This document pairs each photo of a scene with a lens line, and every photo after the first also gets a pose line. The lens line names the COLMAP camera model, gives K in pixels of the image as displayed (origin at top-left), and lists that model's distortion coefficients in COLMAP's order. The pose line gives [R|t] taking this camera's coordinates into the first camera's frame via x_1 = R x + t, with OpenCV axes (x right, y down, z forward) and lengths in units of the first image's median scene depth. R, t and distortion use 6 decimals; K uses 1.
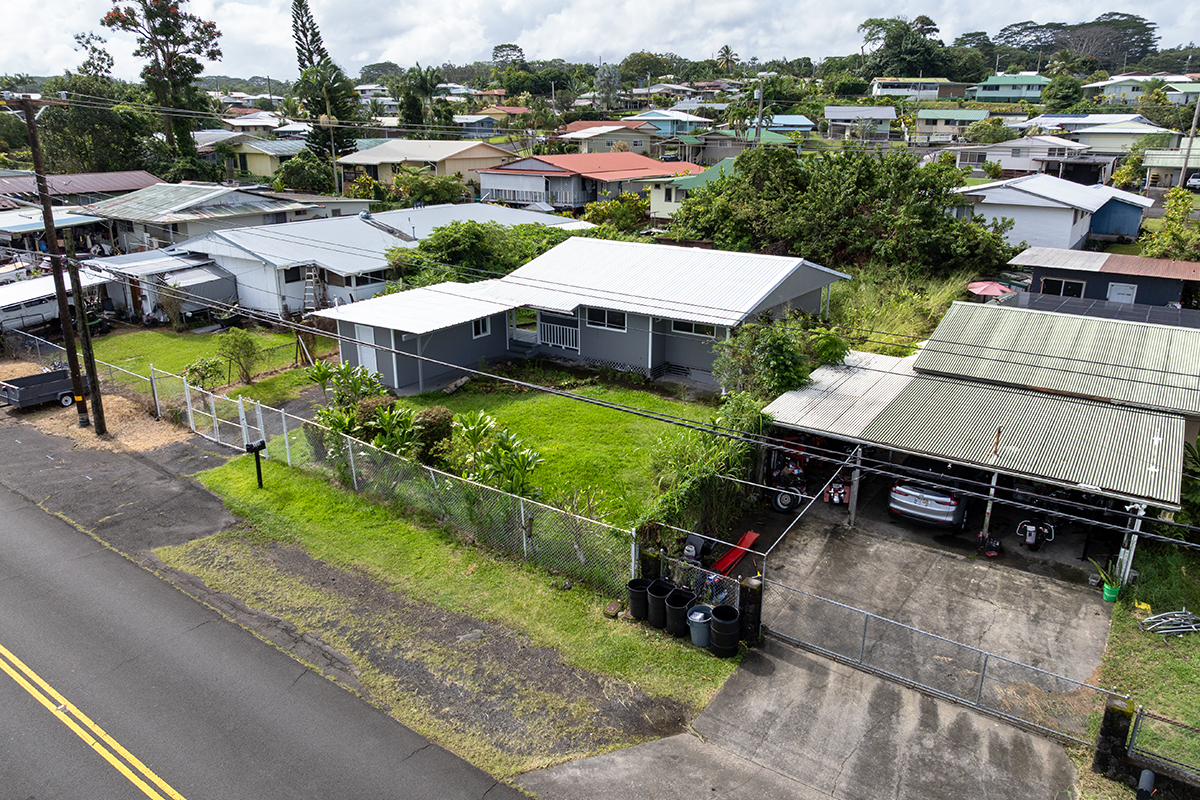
lens RADIAL K [[842.4, 0, 602.4], [0, 842.4, 393.6], [0, 0, 1]] dist [-0.042055, 0.010374]
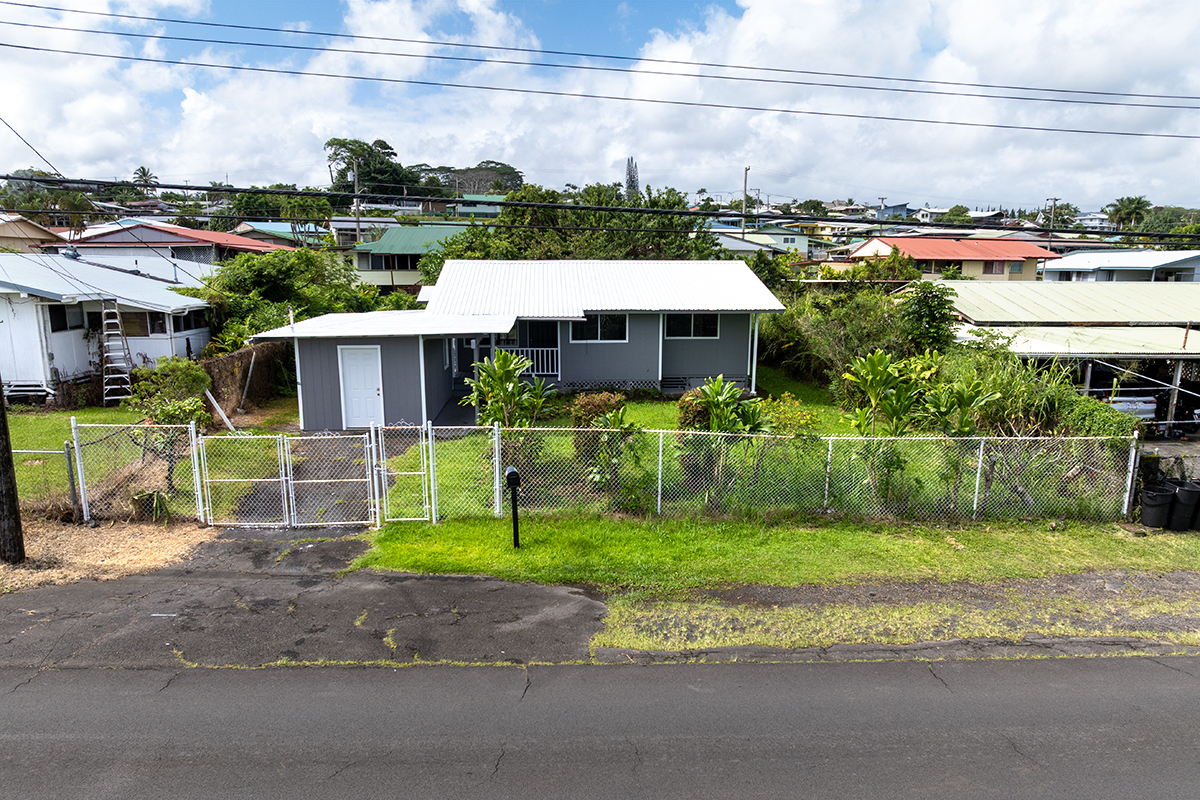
lens RADIAL K [[842.4, 0, 606.1], [0, 842.4, 440.4], [0, 0, 1]] dist [-0.042055, 0.010374]
pose [[0.779023, -0.129507, 0.613475, -0.529297], [0.192354, 0.980618, -0.037249, 0.053227], [-0.596761, 0.147022, 0.788835, 0.356810]]
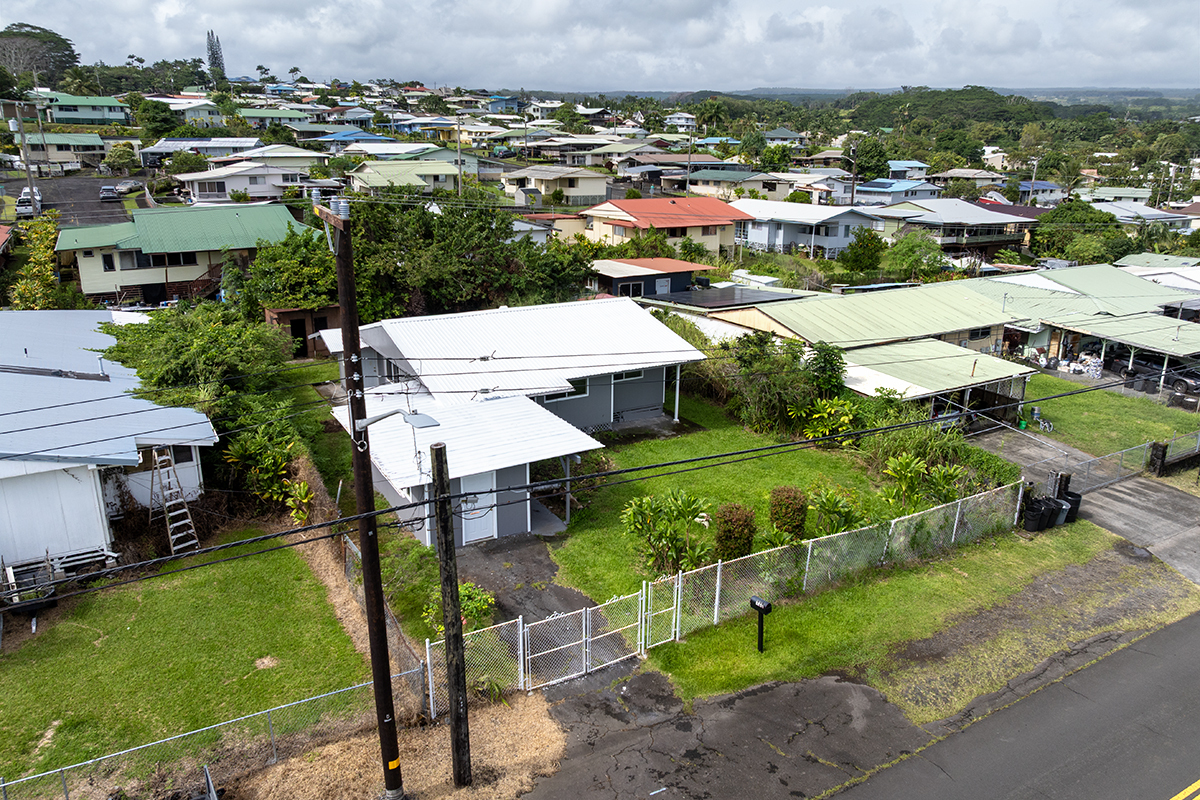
lens RADIAL K [[842.4, 0, 606.7], [0, 842.4, 402.7], [0, 0, 1]] dist [-0.042055, 0.010374]
pose [[0.415277, -0.268289, 0.869233, -0.842499], [0.270416, 0.948735, 0.163636, -0.224743], [-0.868574, 0.167100, 0.466537, 0.518794]]
